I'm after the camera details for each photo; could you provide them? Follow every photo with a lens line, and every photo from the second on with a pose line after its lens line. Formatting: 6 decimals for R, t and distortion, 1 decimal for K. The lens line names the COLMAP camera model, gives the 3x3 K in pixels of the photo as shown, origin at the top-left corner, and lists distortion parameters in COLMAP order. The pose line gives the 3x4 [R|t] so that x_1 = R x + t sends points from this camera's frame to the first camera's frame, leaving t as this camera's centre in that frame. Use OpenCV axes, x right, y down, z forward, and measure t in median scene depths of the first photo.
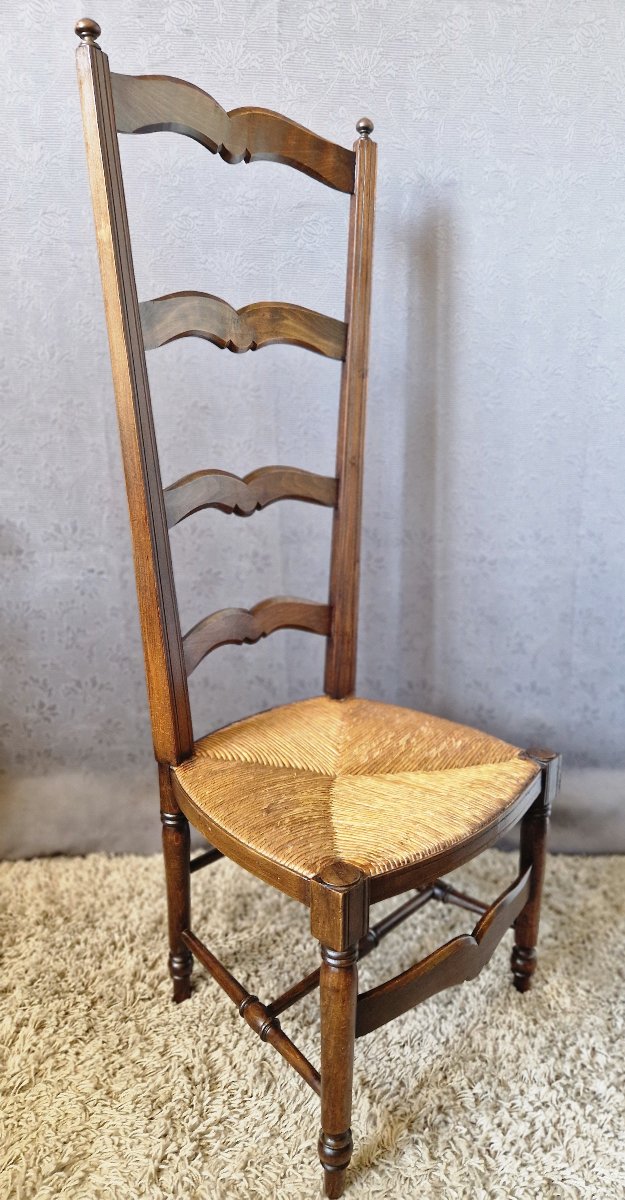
lens RADIAL K [[803.6, 0, 342.5], [0, 803.6, 612.7], [0, 0, 1]] dist [0.054358, -0.043191]
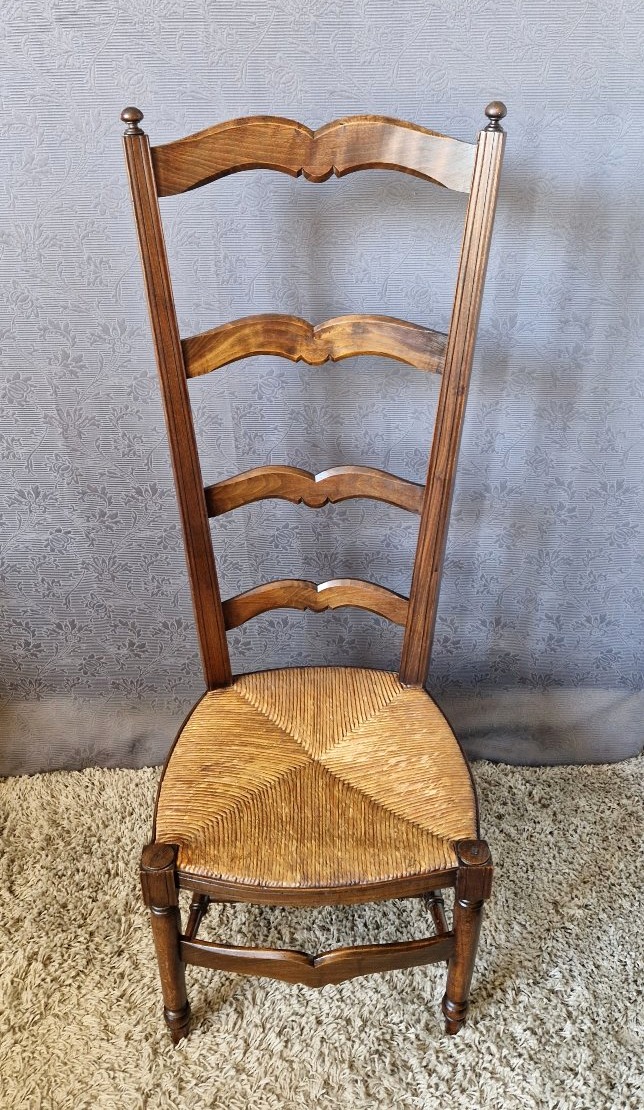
lens RADIAL K [[837.9, 0, 319.8], [0, 837.9, 538.4], [0, 0, 1]] dist [0.058501, -0.044594]
pose [[0.998233, -0.009328, -0.058688, 0.094034], [0.024187, 0.965874, 0.257880, -0.361838], [0.054280, -0.258844, 0.964393, -0.010607]]
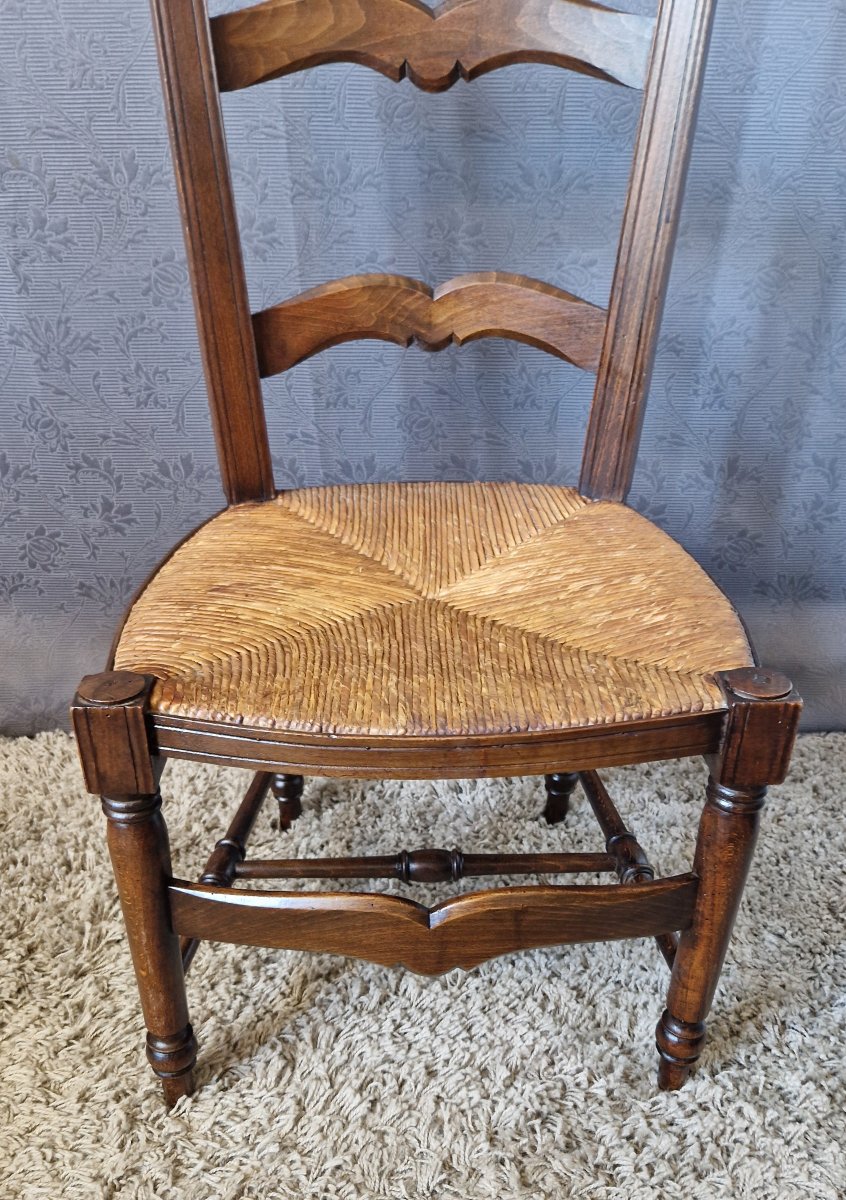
lens RADIAL K [[1017.2, 0, 427.5], [0, 1017.2, 747.6], [0, 0, 1]] dist [0.078945, -0.094326]
pose [[0.999261, 0.000095, -0.038437, 0.049673], [0.012143, 0.948007, 0.318019, 0.054610], [0.036468, -0.318251, 0.947305, 0.253553]]
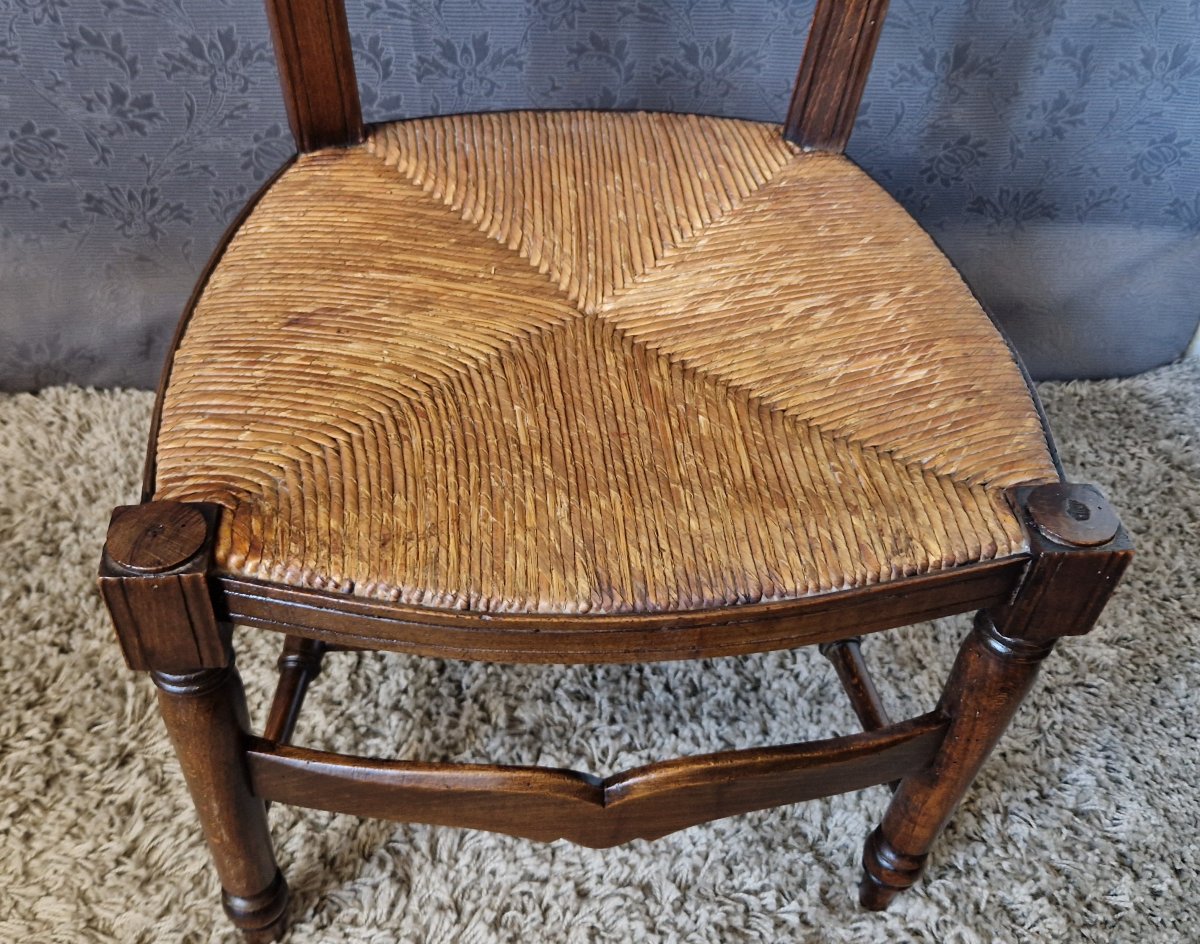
lens RADIAL K [[1150.7, 0, 574.5], [0, 1150.7, 440.5], [0, 0, 1]] dist [0.026994, 0.000000]
pose [[0.999628, 0.001082, 0.027254, 0.002623], [-0.014039, 0.877121, 0.480065, -0.036247], [-0.023386, -0.480269, 0.876810, 0.412951]]
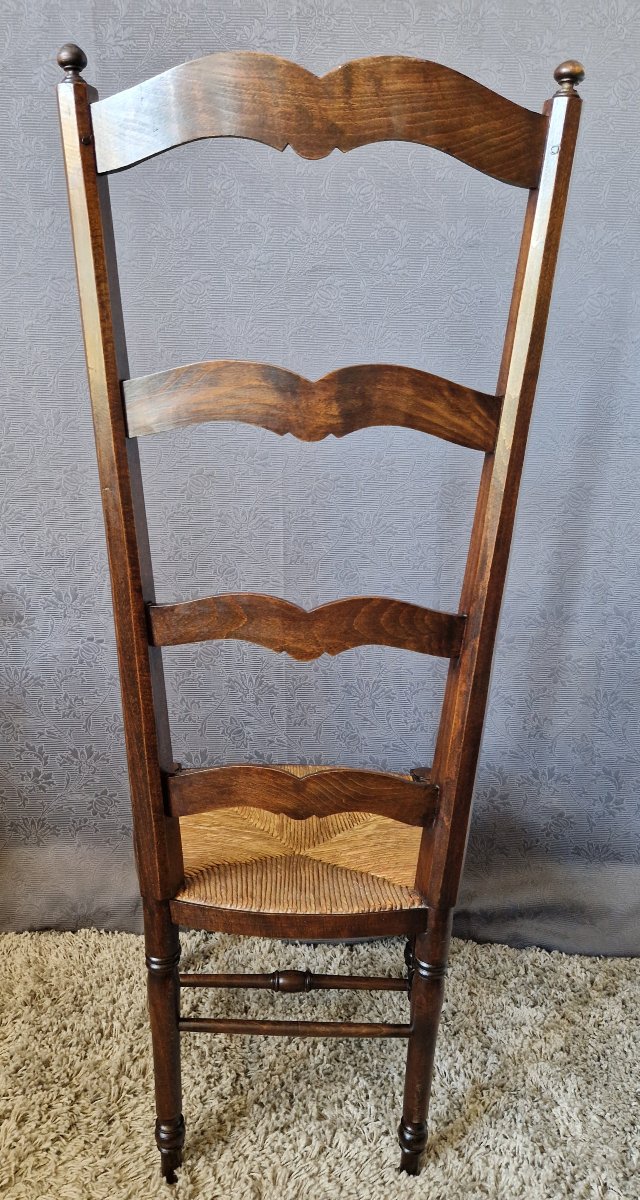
lens RADIAL K [[837.9, 0, 298.2], [0, 837.9, 639.1], [0, 0, 1]] dist [0.057661, -0.048803]
pose [[0.997274, 0.027148, -0.068606, 0.009471], [-0.027596, 0.999604, -0.005588, -0.062199], [0.068427, 0.007466, 0.997628, 0.007542]]
